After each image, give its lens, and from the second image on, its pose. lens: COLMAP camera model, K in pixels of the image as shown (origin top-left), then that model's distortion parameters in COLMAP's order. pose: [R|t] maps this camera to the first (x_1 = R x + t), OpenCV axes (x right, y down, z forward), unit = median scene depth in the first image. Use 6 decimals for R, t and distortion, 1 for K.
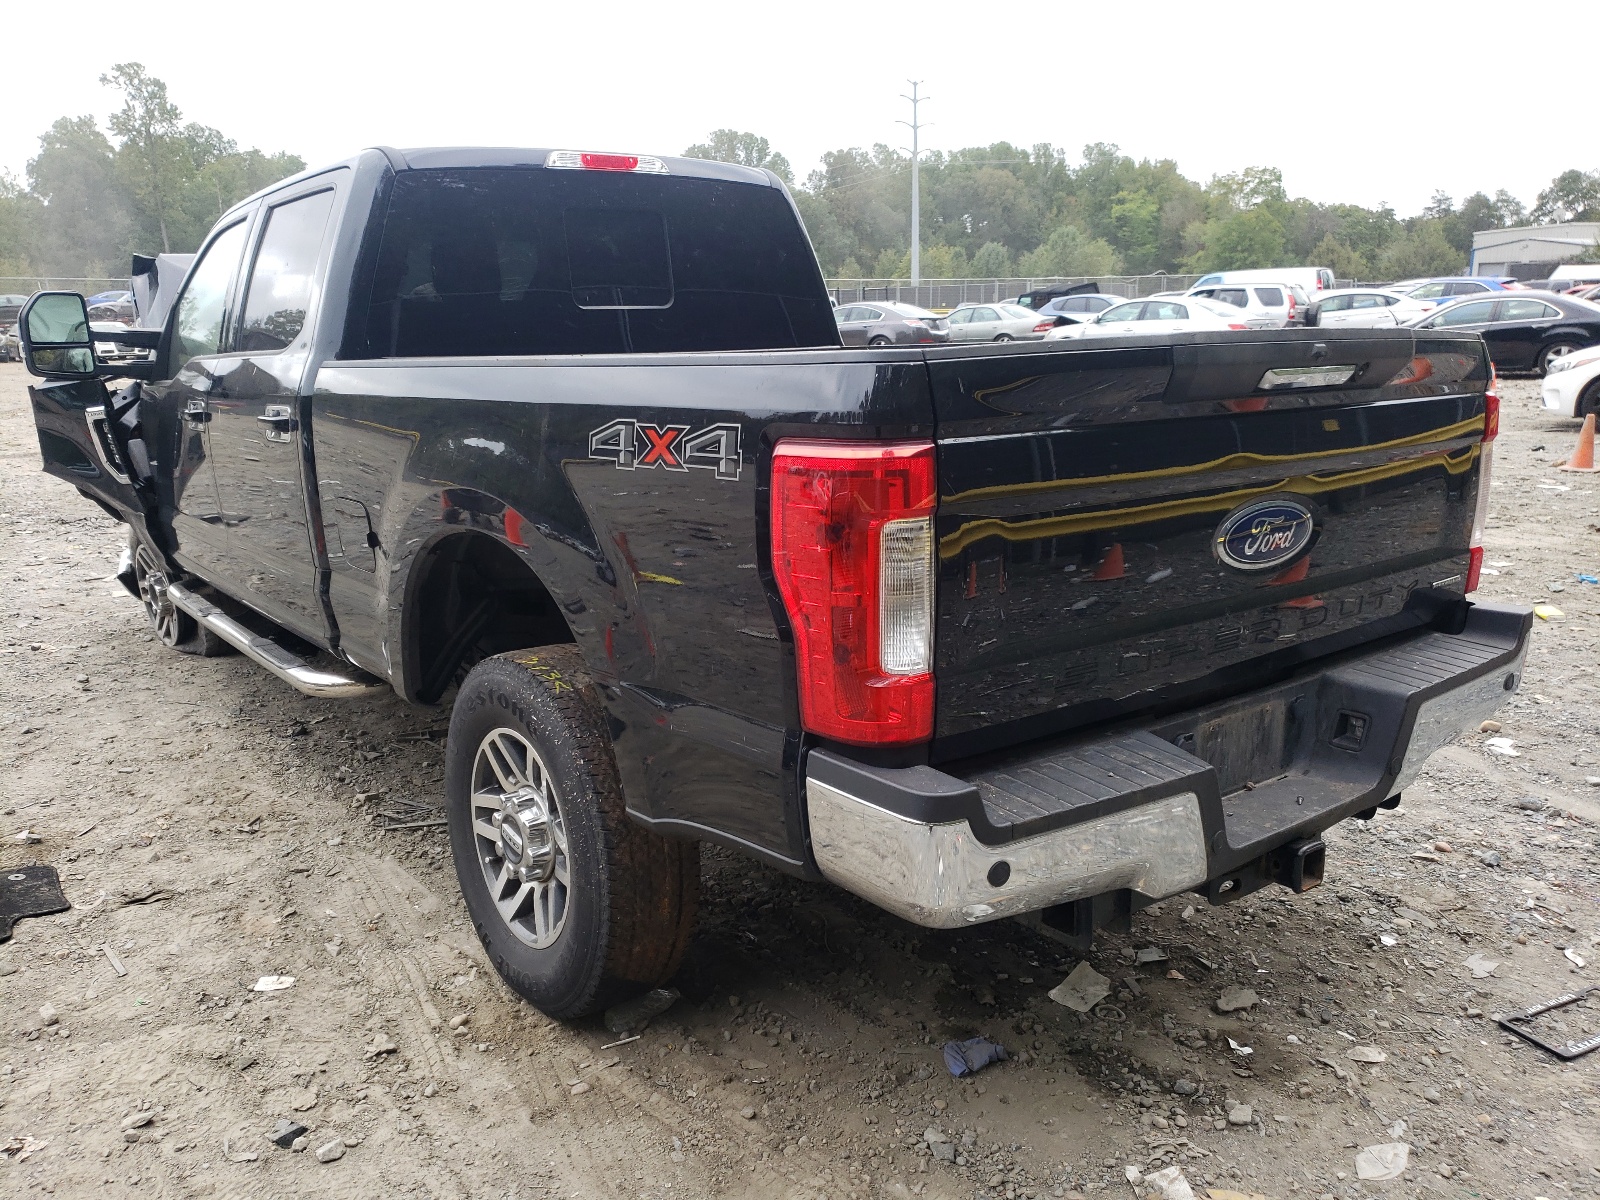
lens RADIAL K [[1210.8, 0, 800.0], [0, 1210.8, 600.0], [0, 0, 1]] dist [0.004765, 0.019771]
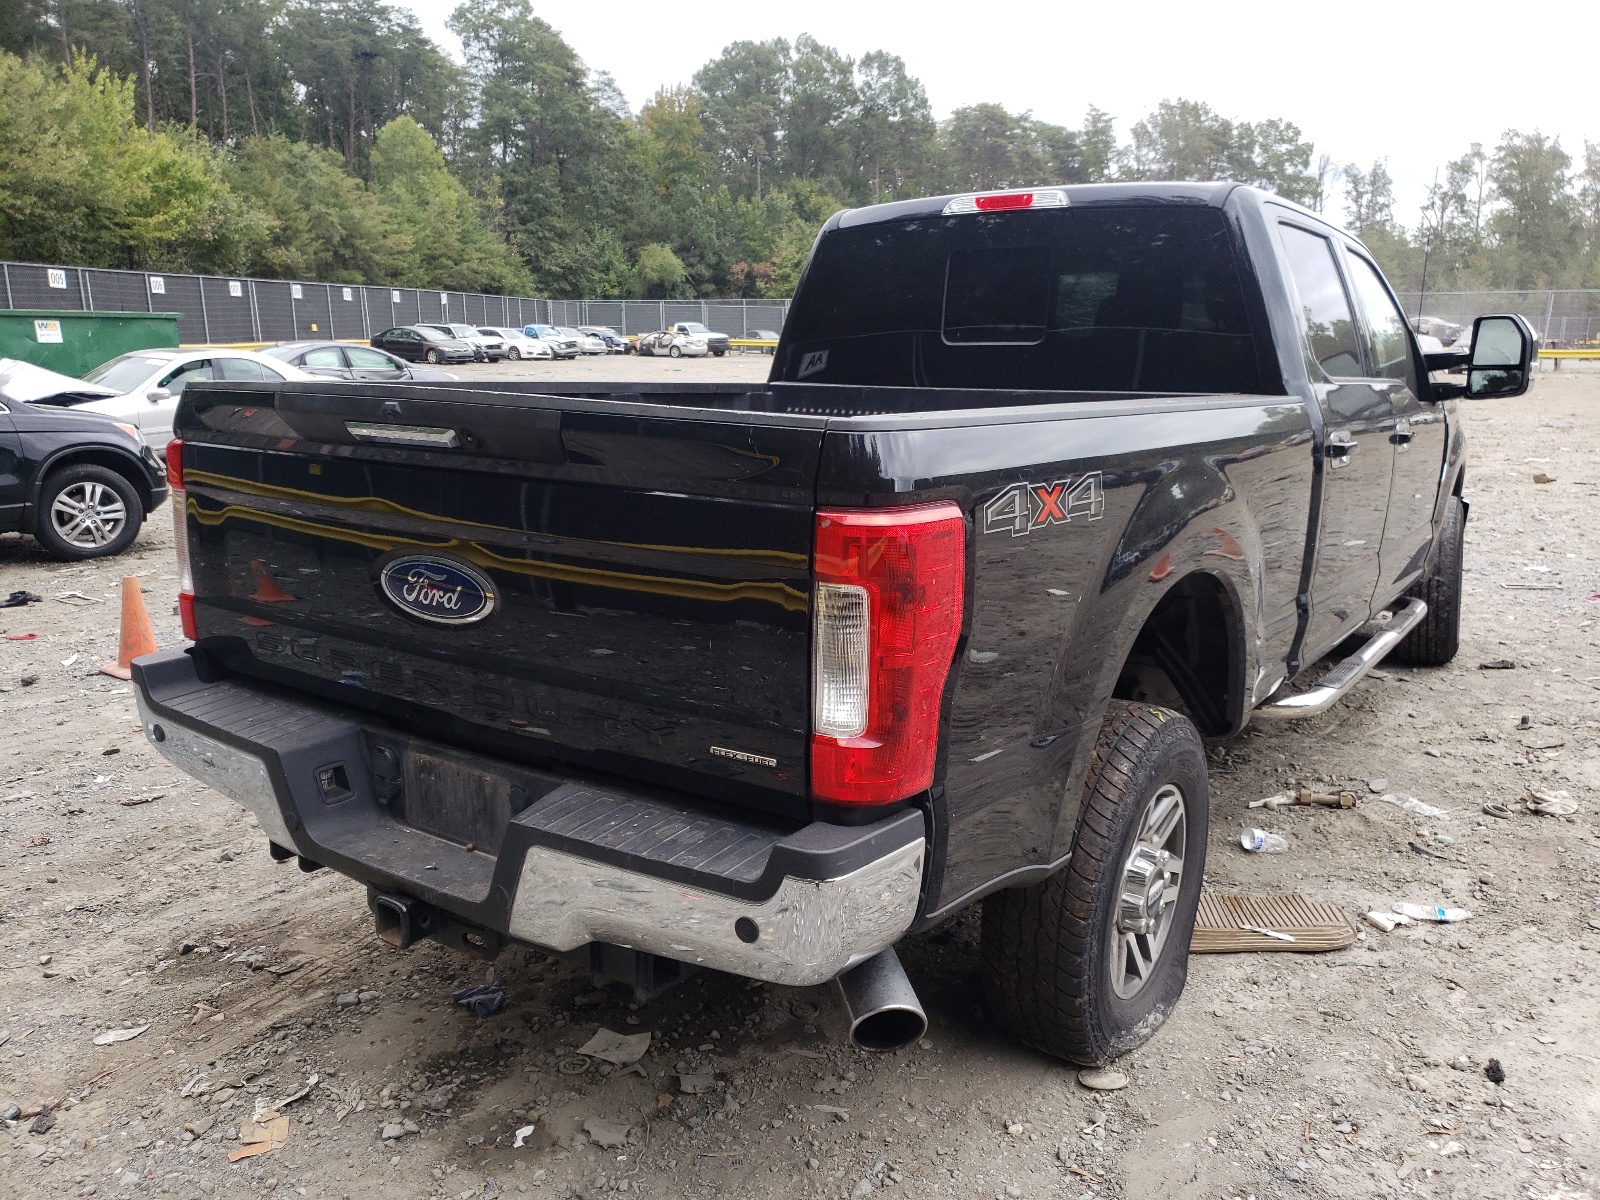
lens RADIAL K [[1210.8, 0, 800.0], [0, 1210.8, 600.0], [0, 0, 1]] dist [0.004765, 0.019771]
pose [[0.303684, 0.209282, -0.929504, 1.394471], [-0.219133, 0.964766, 0.145627, -0.254467], [0.927231, 0.159461, 0.338844, 0.935645]]
